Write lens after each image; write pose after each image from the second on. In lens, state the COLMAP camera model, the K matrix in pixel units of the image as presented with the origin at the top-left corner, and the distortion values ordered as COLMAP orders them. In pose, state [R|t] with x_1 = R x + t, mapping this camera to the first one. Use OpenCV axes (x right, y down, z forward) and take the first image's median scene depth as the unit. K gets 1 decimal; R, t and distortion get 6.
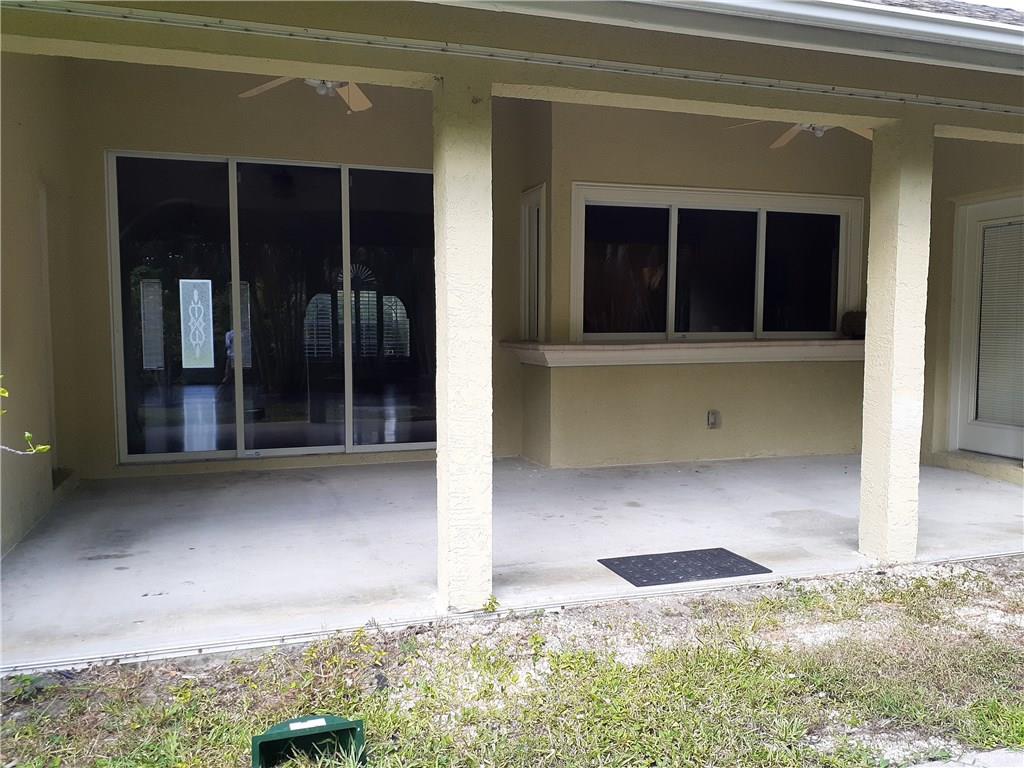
lens RADIAL K [[808.7, 0, 513.5], [0, 808.7, 390.3], [0, 0, 1]] dist [0.094212, -0.137079]
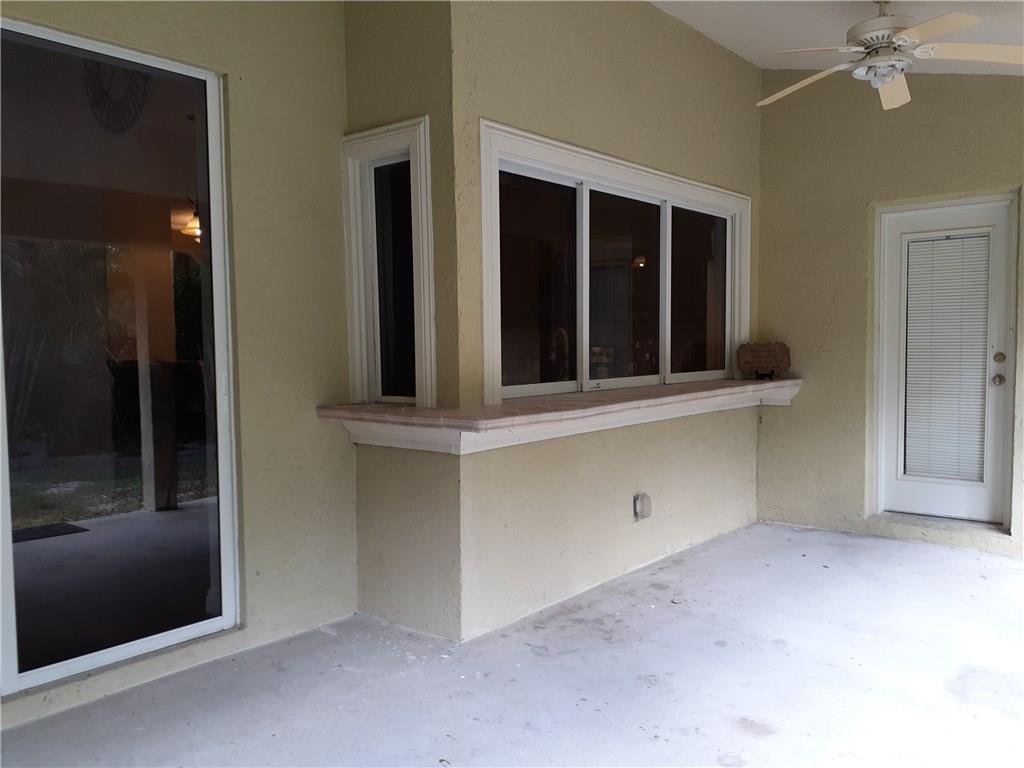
lens RADIAL K [[808.7, 0, 513.5], [0, 808.7, 390.3], [0, 0, 1]] dist [0.094212, -0.137079]
pose [[0.852173, -0.043979, 0.521409, -0.199971], [0.057867, 0.998270, -0.010375, -0.062502], [-0.520051, 0.039014, 0.853244, 0.502090]]
